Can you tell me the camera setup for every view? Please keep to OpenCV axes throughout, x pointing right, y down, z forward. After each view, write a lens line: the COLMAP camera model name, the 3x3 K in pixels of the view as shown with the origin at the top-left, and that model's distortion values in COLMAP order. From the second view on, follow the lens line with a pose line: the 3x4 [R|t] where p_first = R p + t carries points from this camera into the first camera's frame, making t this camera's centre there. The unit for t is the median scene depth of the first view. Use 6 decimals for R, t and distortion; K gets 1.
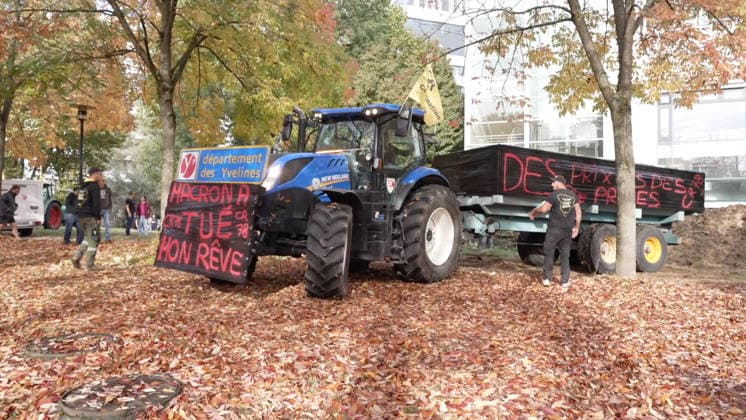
lens RADIAL K [[582.8, 0, 373.0], [0, 582.8, 210.0], [0, 0, 1]] dist [-0.008085, 0.002184]
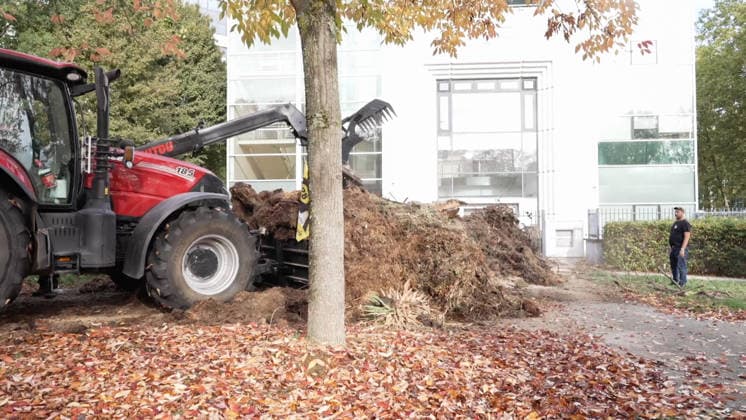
lens RADIAL K [[589.2, 0, 373.0], [0, 589.2, 210.0], [0, 0, 1]] dist [-0.016963, -0.001810]
pose [[0.946831, -0.009743, 0.321585, 0.092404], [0.008185, 0.999947, 0.006197, -0.000491], [-0.321629, -0.003236, 0.946860, 0.150613]]
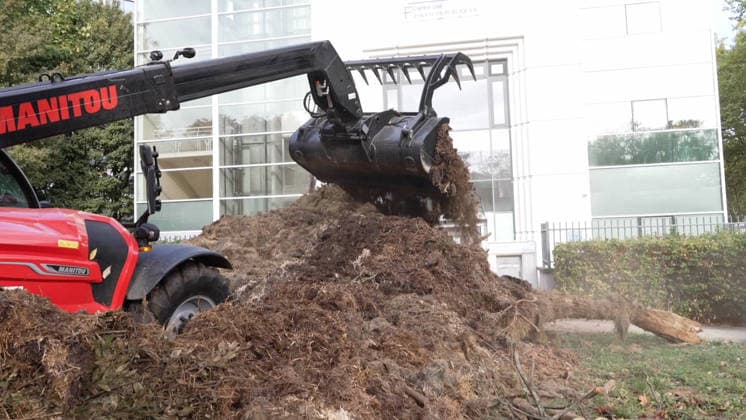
lens RADIAL K [[582.8, 0, 373.0], [0, 582.8, 210.0], [0, 0, 1]] dist [-0.008085, 0.002184]
pose [[0.970456, -0.026094, 0.239862, 0.296187], [0.035497, 0.998758, -0.034964, 0.004990], [-0.238651, 0.042445, 0.970177, 0.290560]]
